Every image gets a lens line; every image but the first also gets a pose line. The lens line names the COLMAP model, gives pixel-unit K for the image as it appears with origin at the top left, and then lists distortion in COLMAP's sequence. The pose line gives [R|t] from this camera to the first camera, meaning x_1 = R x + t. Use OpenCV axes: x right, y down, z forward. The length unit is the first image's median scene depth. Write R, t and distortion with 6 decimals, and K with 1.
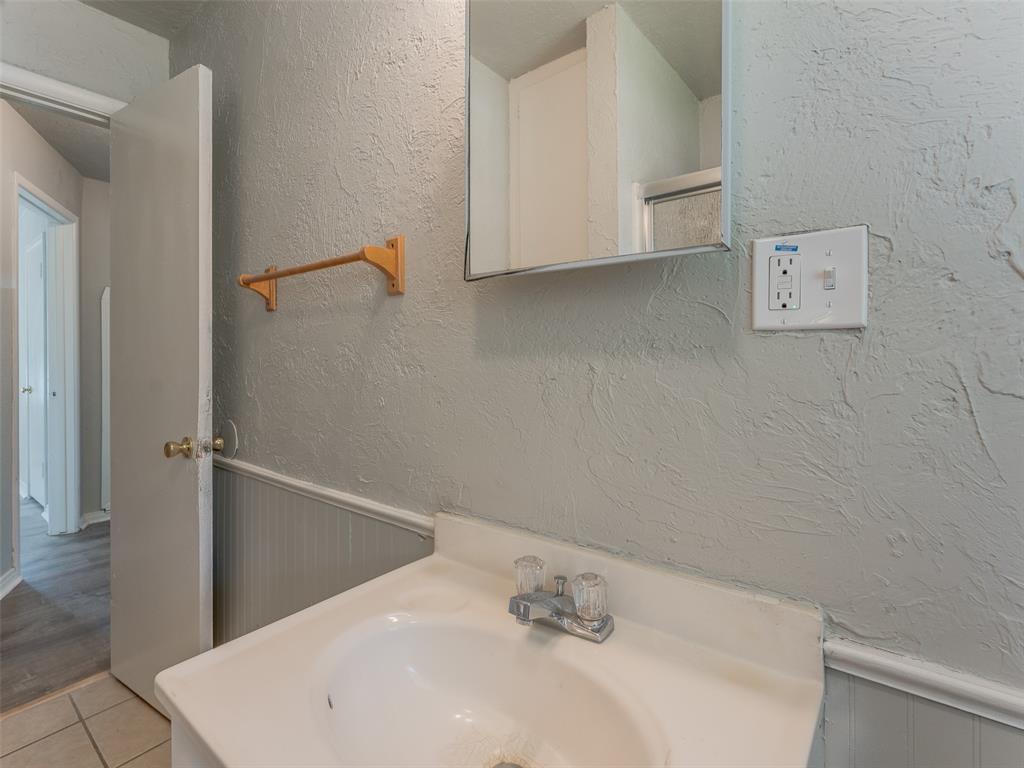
lens RADIAL K [[489.5, 0, 508.4], [0, 489.5, 353.4], [0, 0, 1]] dist [0.001290, -0.000419]
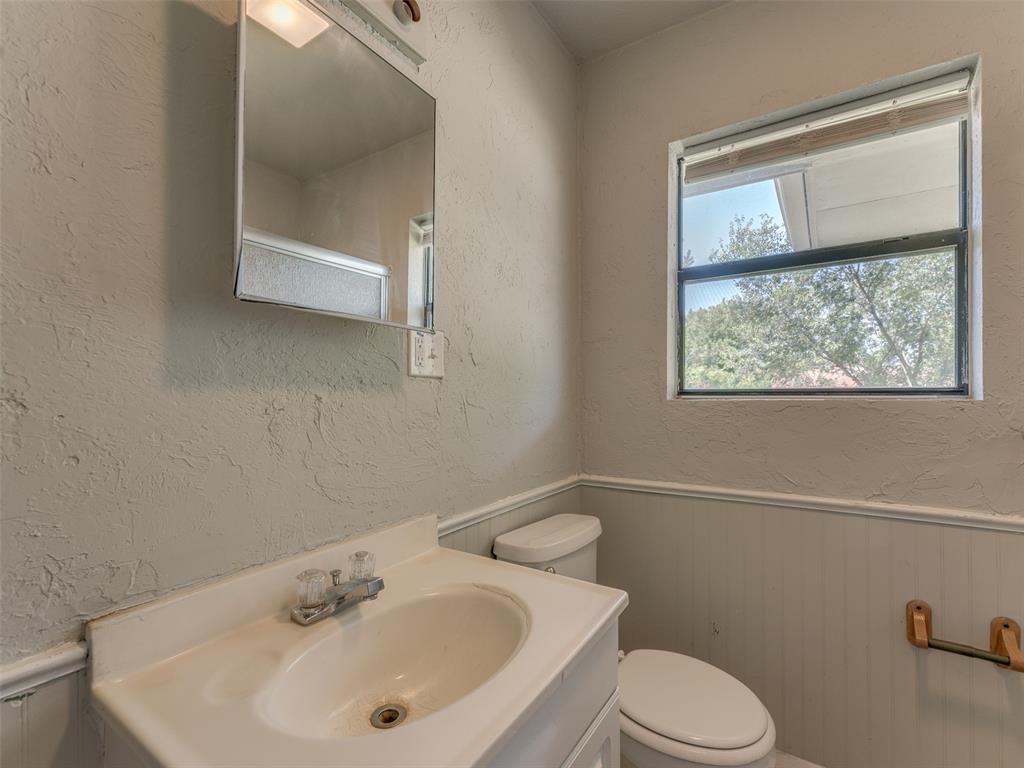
lens RADIAL K [[462.4, 0, 509.1], [0, 462.4, 393.4], [0, 0, 1]] dist [-0.000133, -0.000215]
pose [[-0.077364, 0.008209, 0.996969, -1.022053], [-0.007158, 0.999936, -0.008789, 0.025488], [-0.996977, -0.007816, -0.077300, 0.636475]]
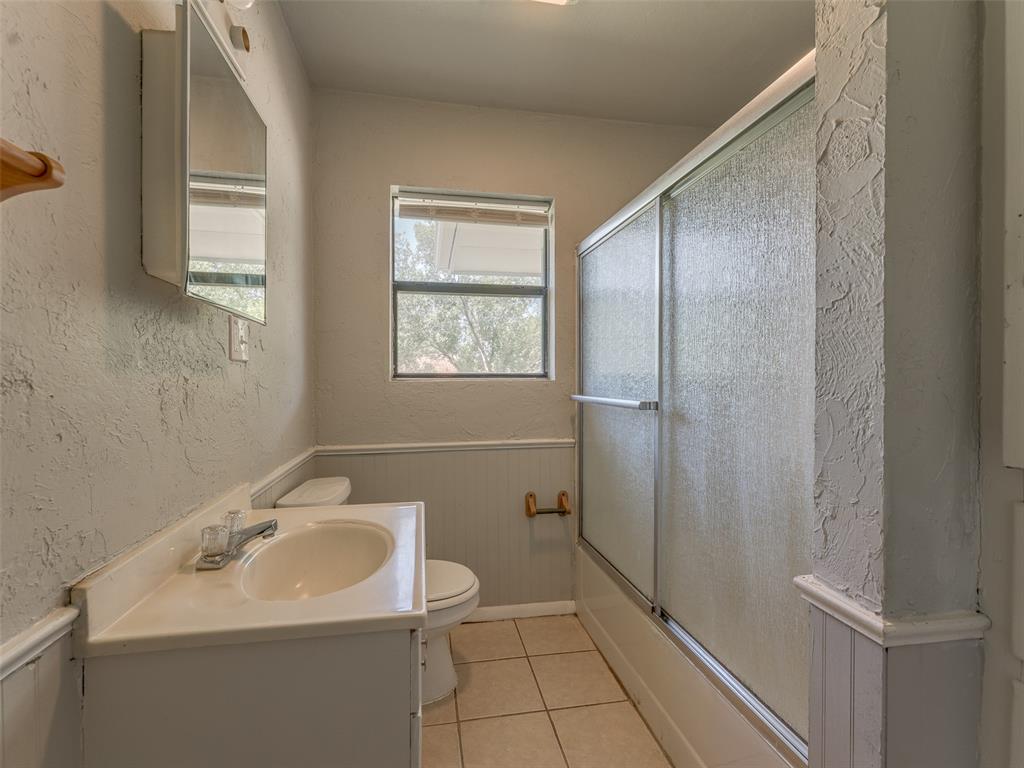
lens RADIAL K [[467.2, 0, 509.8], [0, 467.2, 381.1], [0, 0, 1]] dist [0.001019, -0.000130]
pose [[-0.758112, -0.000010, 0.652125, -1.353796], [-0.001722, 0.999997, -0.001986, 0.035336], [-0.652122, -0.002629, -0.758109, 1.432181]]
